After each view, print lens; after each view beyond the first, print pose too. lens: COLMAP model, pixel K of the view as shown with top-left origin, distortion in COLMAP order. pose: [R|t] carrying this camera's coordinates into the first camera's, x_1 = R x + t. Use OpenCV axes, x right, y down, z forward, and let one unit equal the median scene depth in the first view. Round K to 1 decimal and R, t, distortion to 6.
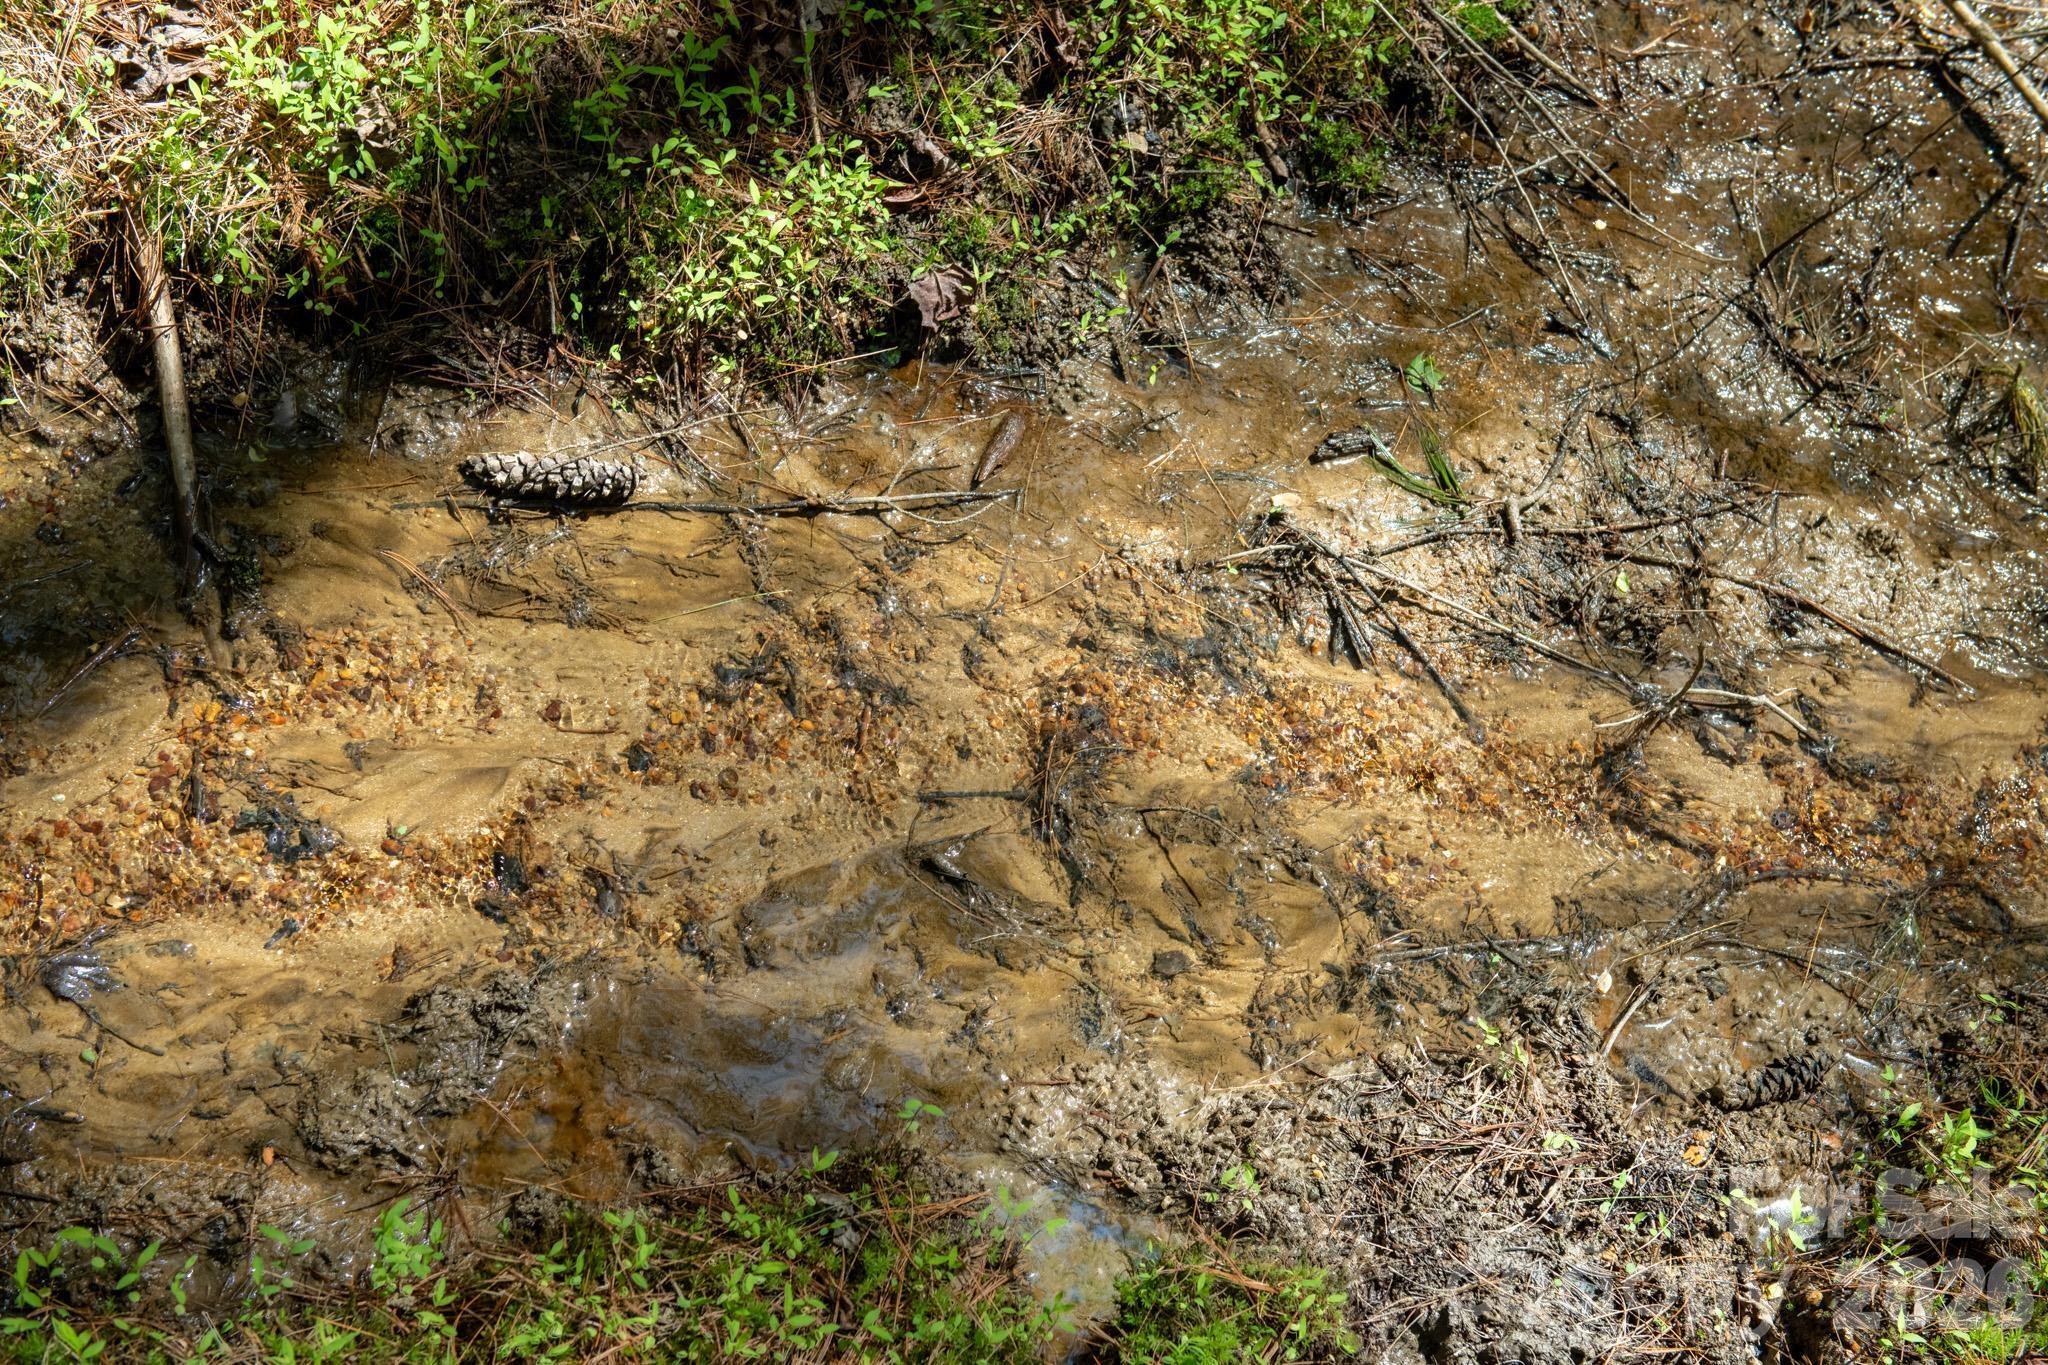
lens RADIAL K [[2974.3, 0, 1024.0], [0, 2974.3, 682.5], [0, 0, 1]] dist [0.130390, 0.163074]
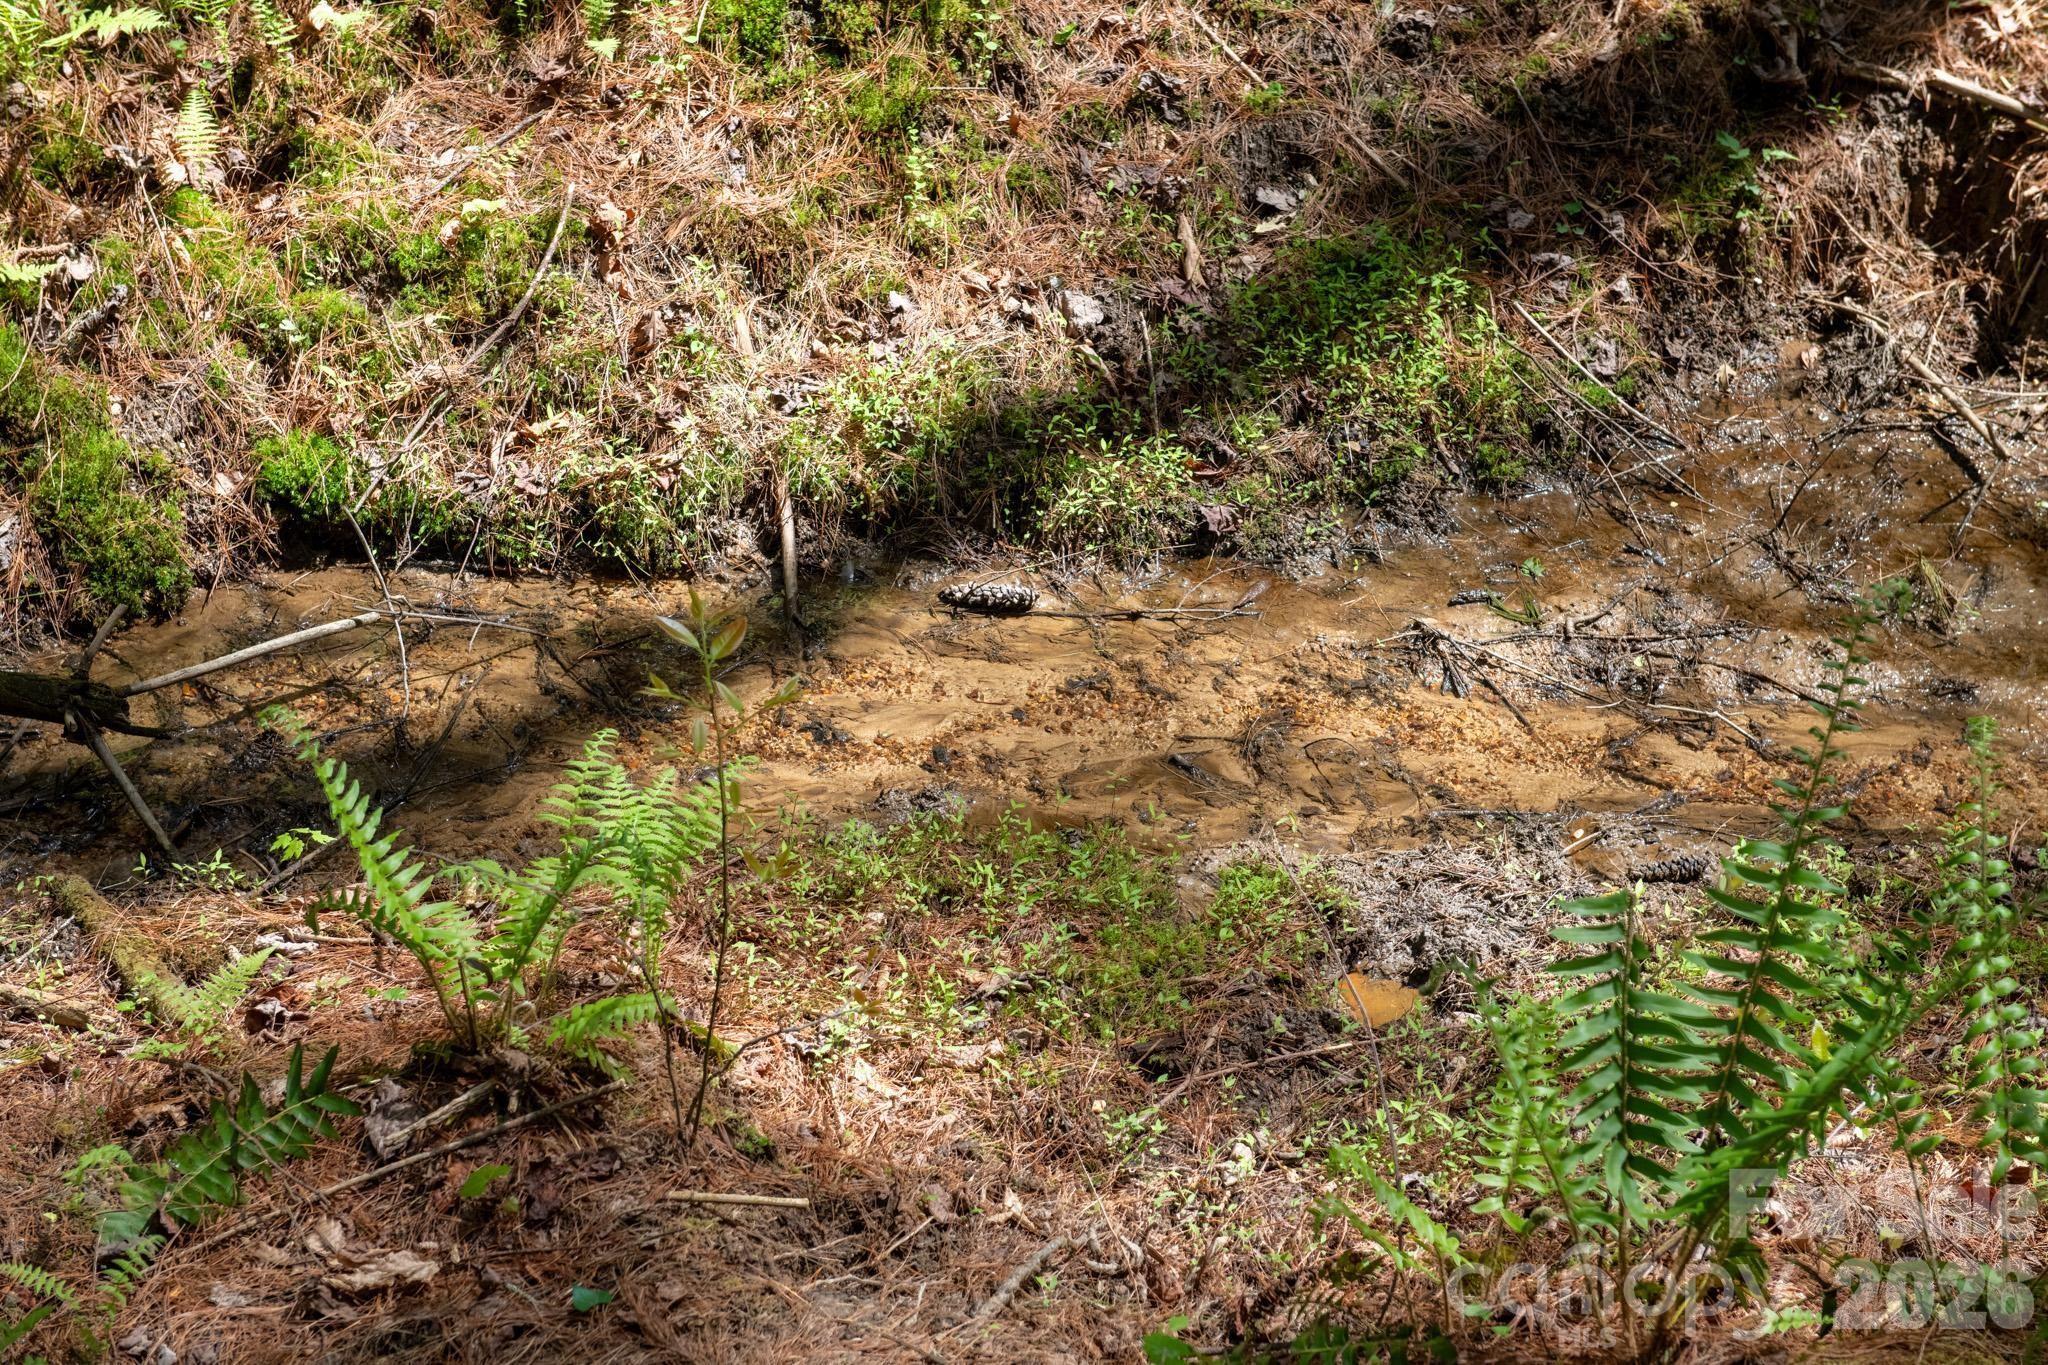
lens RADIAL K [[2974.3, 0, 1024.0], [0, 2974.3, 682.5], [0, 0, 1]] dist [0.130390, 0.163074]
pose [[0.970355, -0.043371, -0.237761, 0.275070], [-0.030110, 0.954408, -0.296984, 0.492231], [0.239802, 0.295338, 0.924808, -0.604094]]
